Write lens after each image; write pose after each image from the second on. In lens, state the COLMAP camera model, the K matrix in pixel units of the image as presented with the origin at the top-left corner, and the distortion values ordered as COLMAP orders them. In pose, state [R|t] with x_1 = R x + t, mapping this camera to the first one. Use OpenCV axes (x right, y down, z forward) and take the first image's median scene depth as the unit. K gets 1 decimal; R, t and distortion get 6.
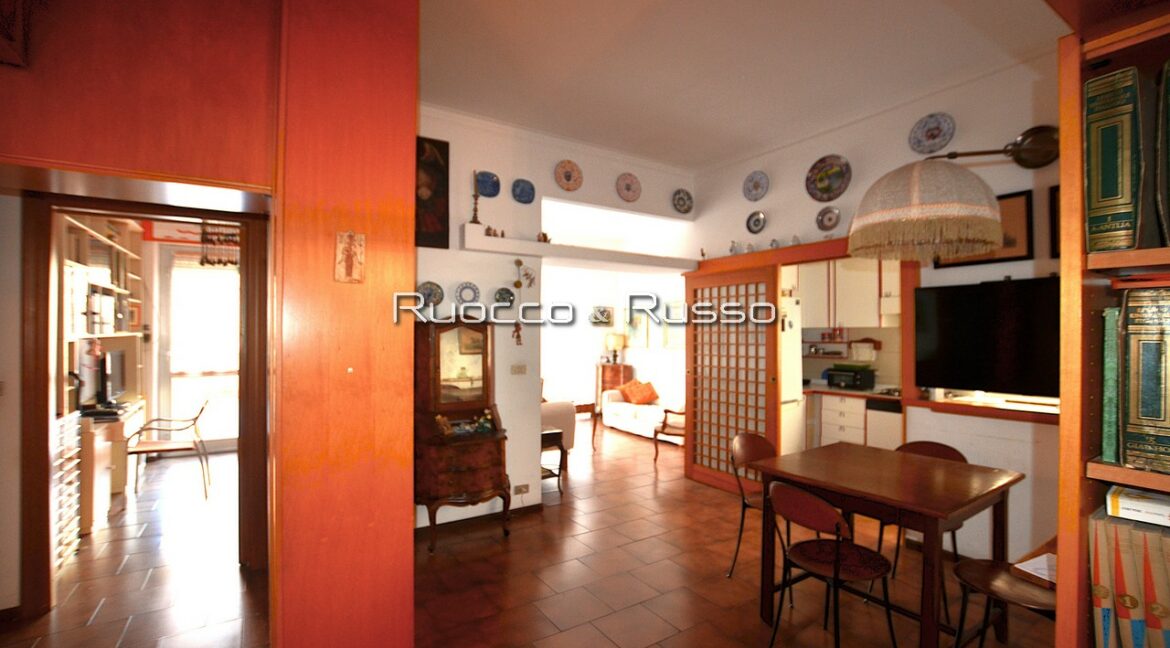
lens RADIAL K [[515.8, 0, 598.7], [0, 515.8, 330.0], [0, 0, 1]] dist [-0.020405, -0.000036]
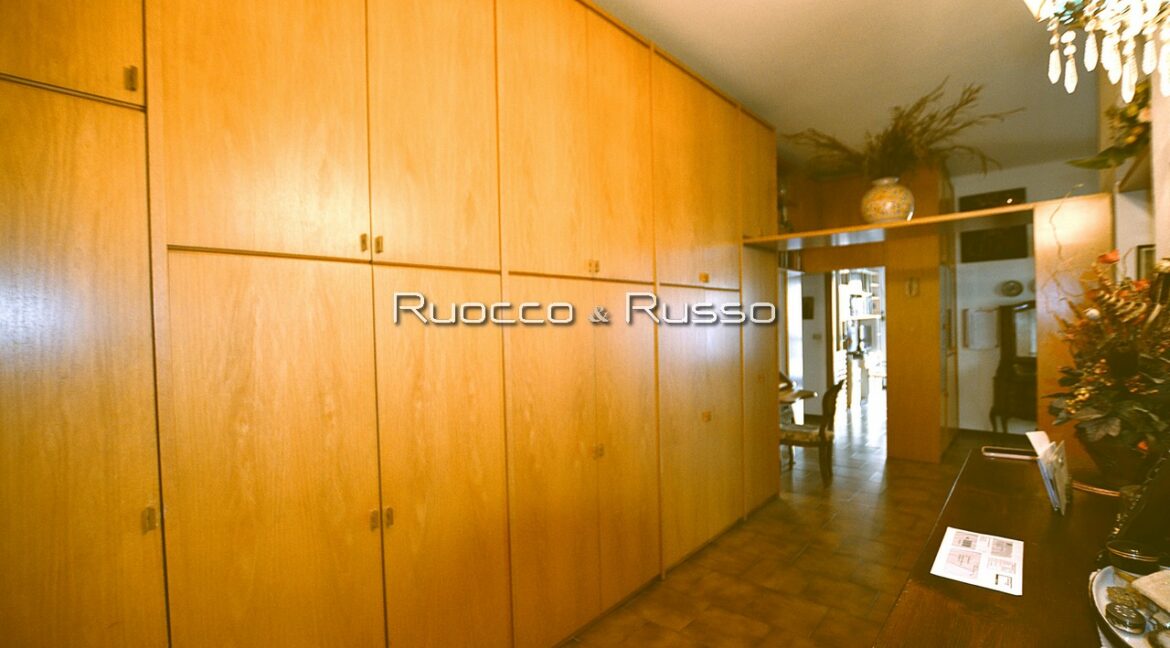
lens RADIAL K [[515.8, 0, 598.7], [0, 515.8, 330.0], [0, 0, 1]] dist [-0.020405, -0.000036]
pose [[0.274686, 0.007746, -0.961503, 0.673838], [0.030862, 0.999381, 0.016868, -0.005779], [0.961039, -0.034307, 0.274277, -0.531637]]
